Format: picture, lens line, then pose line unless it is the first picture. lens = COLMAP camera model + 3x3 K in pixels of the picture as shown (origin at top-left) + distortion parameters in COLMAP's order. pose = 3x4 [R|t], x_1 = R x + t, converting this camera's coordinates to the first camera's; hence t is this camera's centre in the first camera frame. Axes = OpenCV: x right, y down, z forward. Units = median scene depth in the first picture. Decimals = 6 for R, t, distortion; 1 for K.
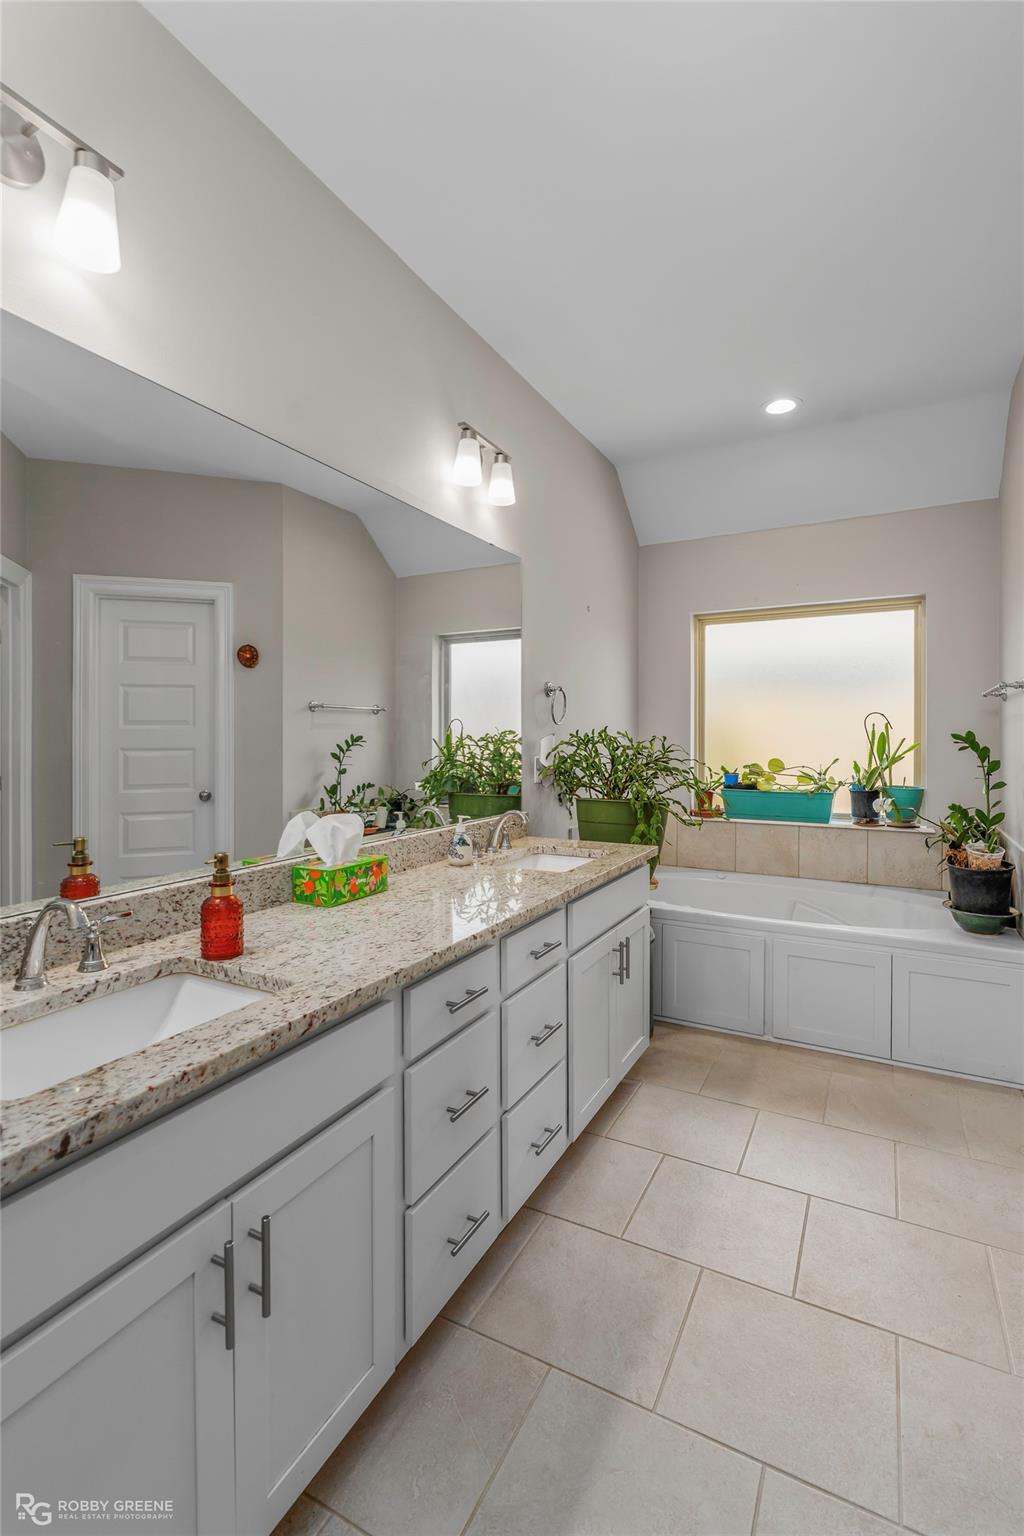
lens RADIAL K [[705.0, 0, 519.3], [0, 705.0, 757.3], [0, 0, 1]] dist [0.005138, 0.000846]
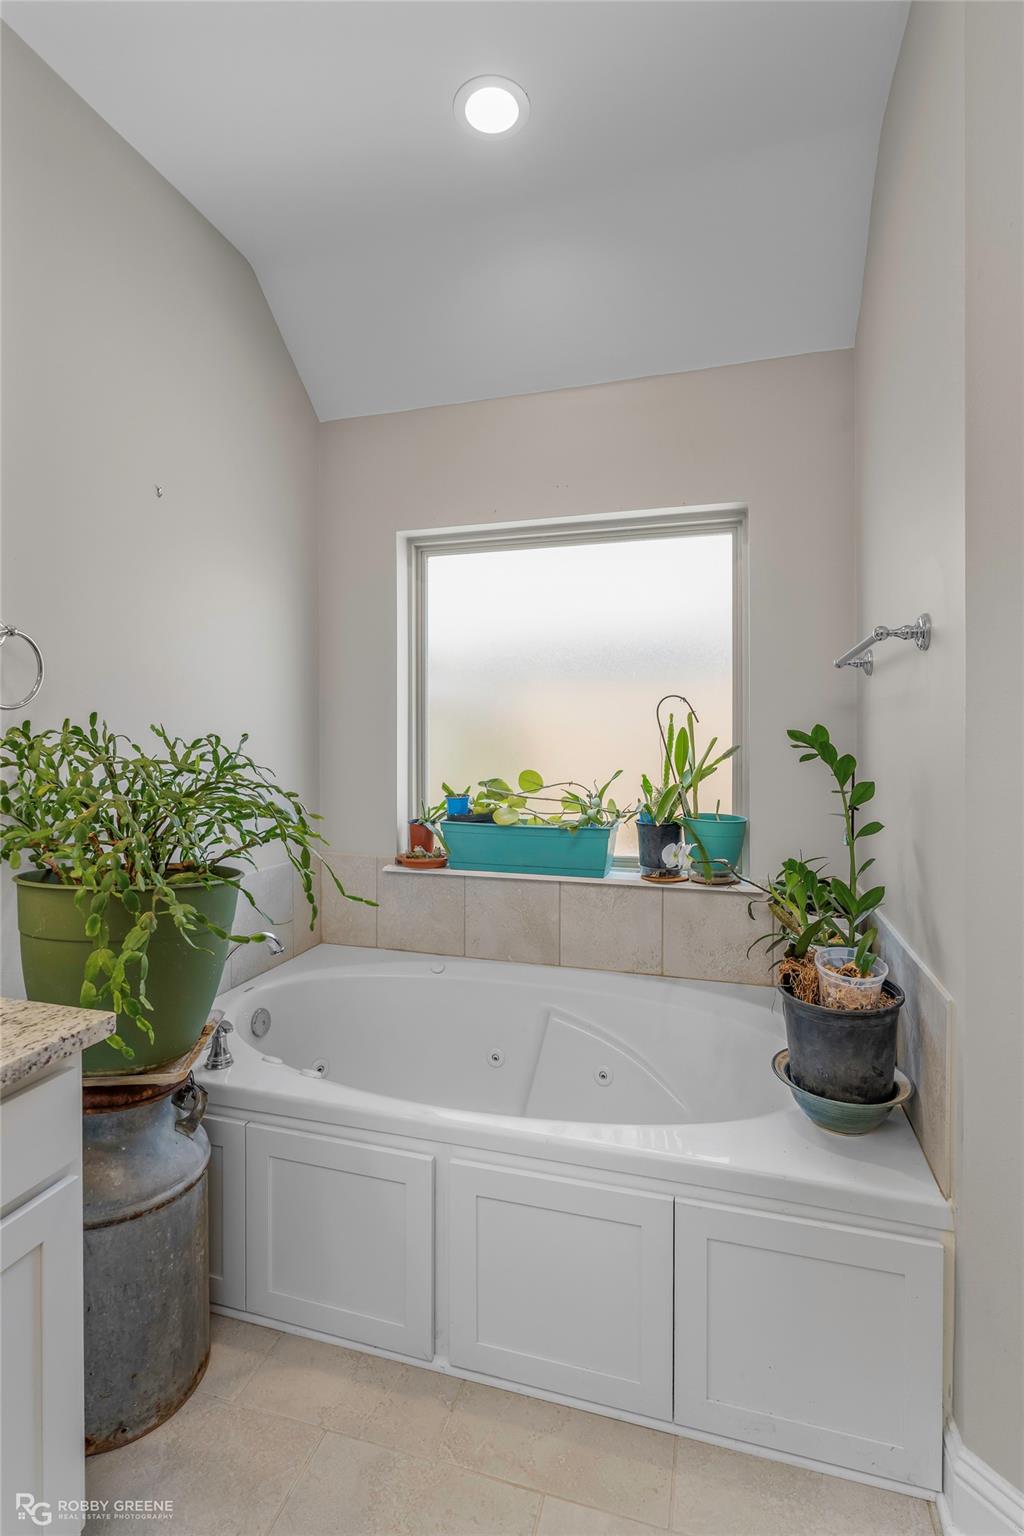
lens RADIAL K [[733.1, 0, 506.2], [0, 733.1, 761.5], [0, 0, 1]] dist [-0.001025, 0.001241]
pose [[0.982679, -0.007597, 0.185160, 0.247618], [0.006175, 0.999947, 0.008252, -0.012737], [-0.185213, -0.006966, 0.982674, 0.408271]]
